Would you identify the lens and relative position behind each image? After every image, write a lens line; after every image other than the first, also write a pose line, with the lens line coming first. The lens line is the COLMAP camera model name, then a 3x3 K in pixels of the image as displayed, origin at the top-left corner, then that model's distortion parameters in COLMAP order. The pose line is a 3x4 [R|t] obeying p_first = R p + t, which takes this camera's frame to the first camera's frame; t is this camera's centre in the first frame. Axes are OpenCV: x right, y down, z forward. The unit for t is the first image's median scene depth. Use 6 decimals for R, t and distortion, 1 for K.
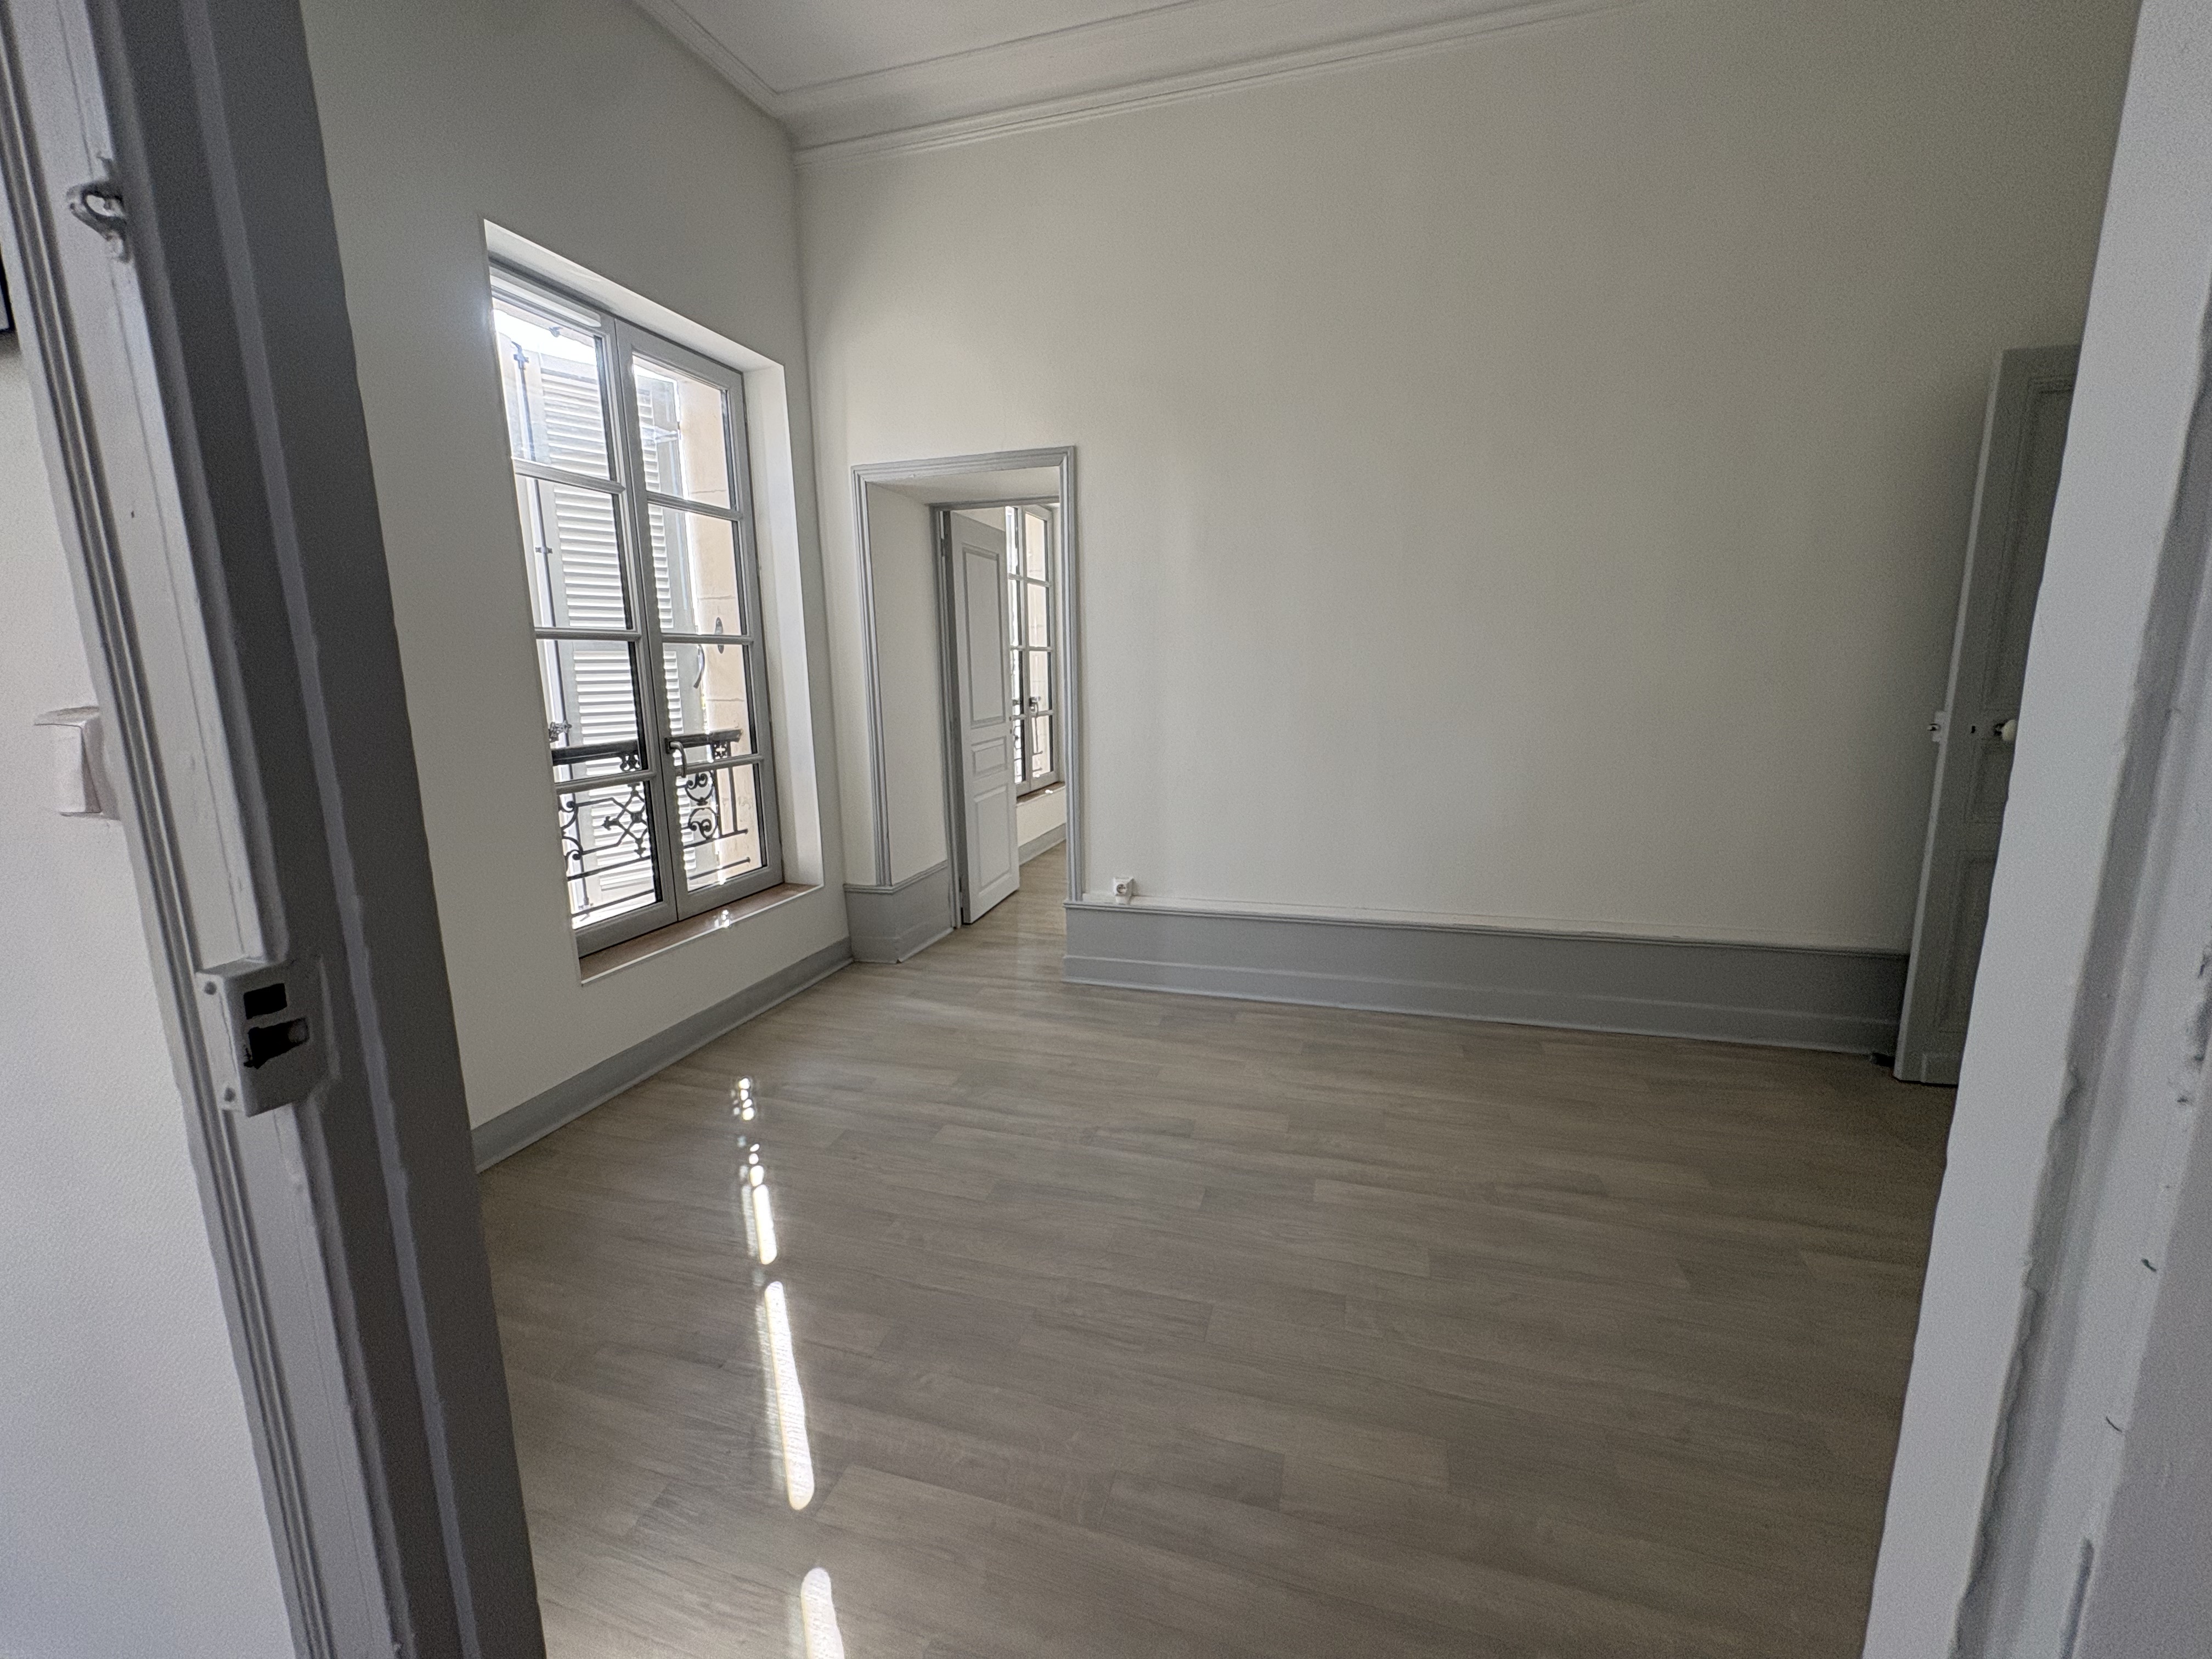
lens RADIAL K [[877.0, 0, 1108.0], [0, 877.0, 842.5], [0, 0, 1]] dist [-0.000413, 0.000179]
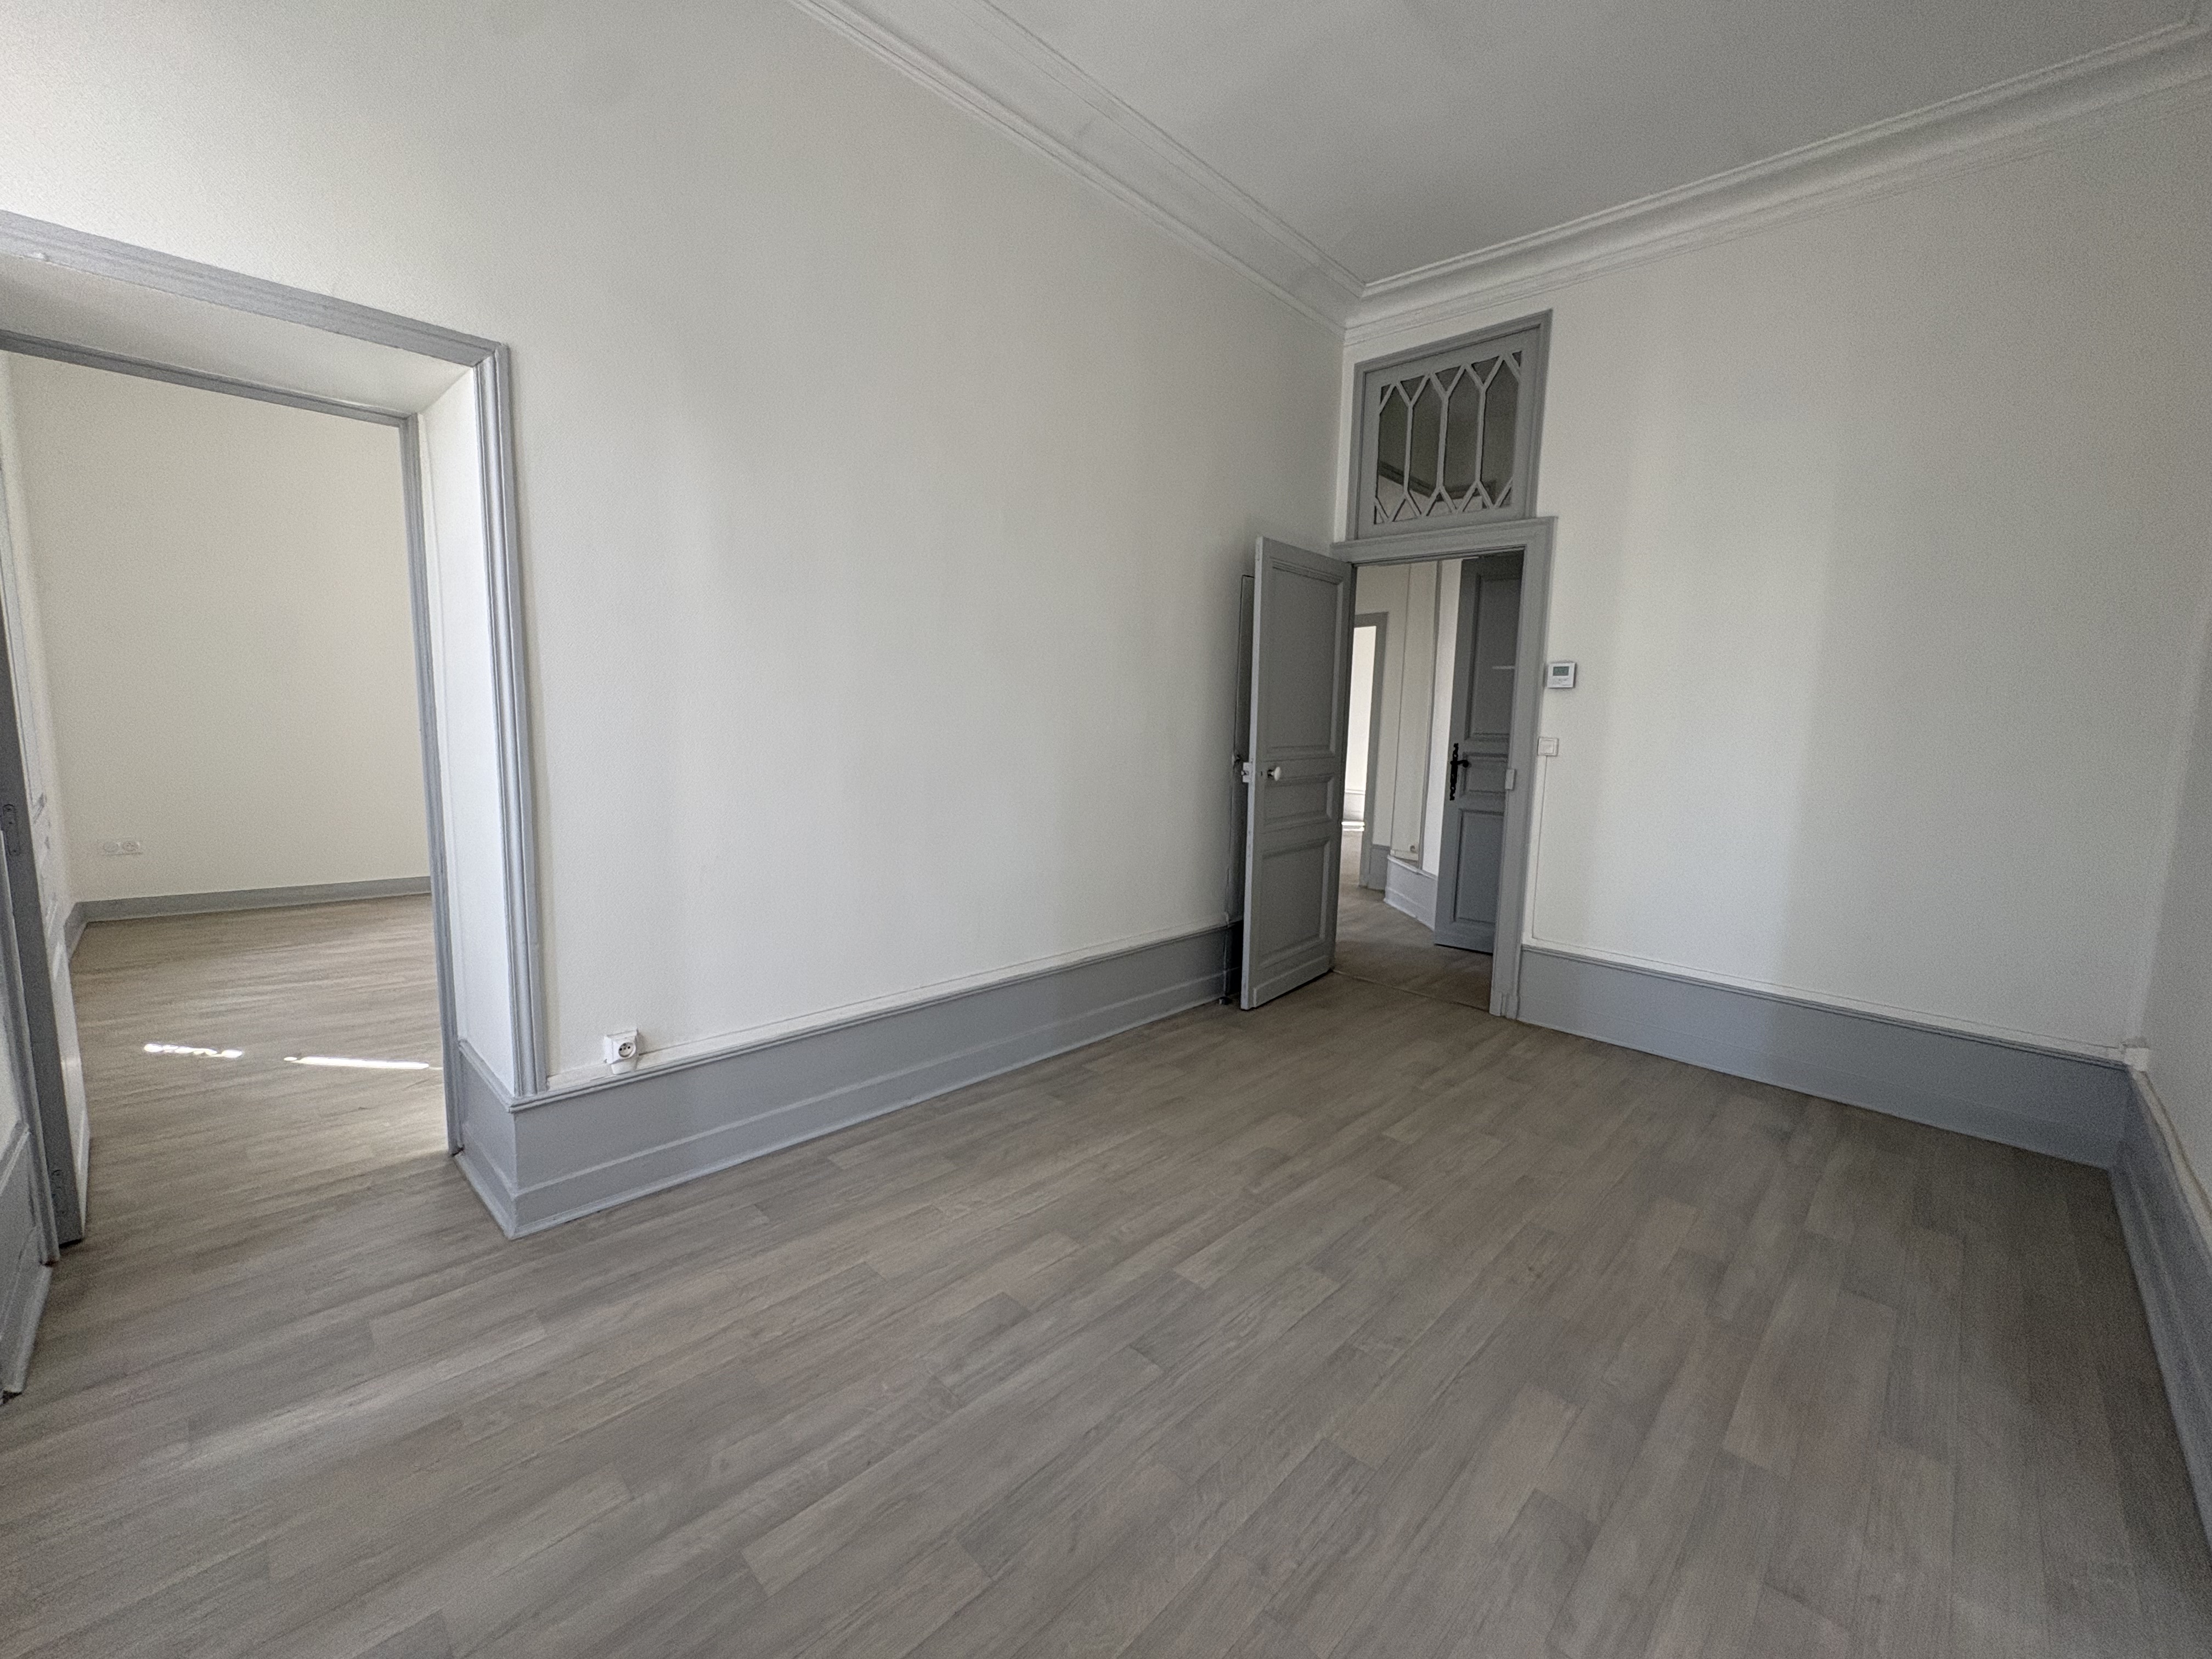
lens RADIAL K [[877.0, 0, 1108.0], [0, 877.0, 842.5], [0, 0, 1]] dist [-0.000413, 0.000179]
pose [[0.474017, -0.095633, 0.875307, -0.436225], [0.141345, 0.989457, 0.031560, -0.081642], [-0.869097, 0.108761, 0.482537, 0.426504]]
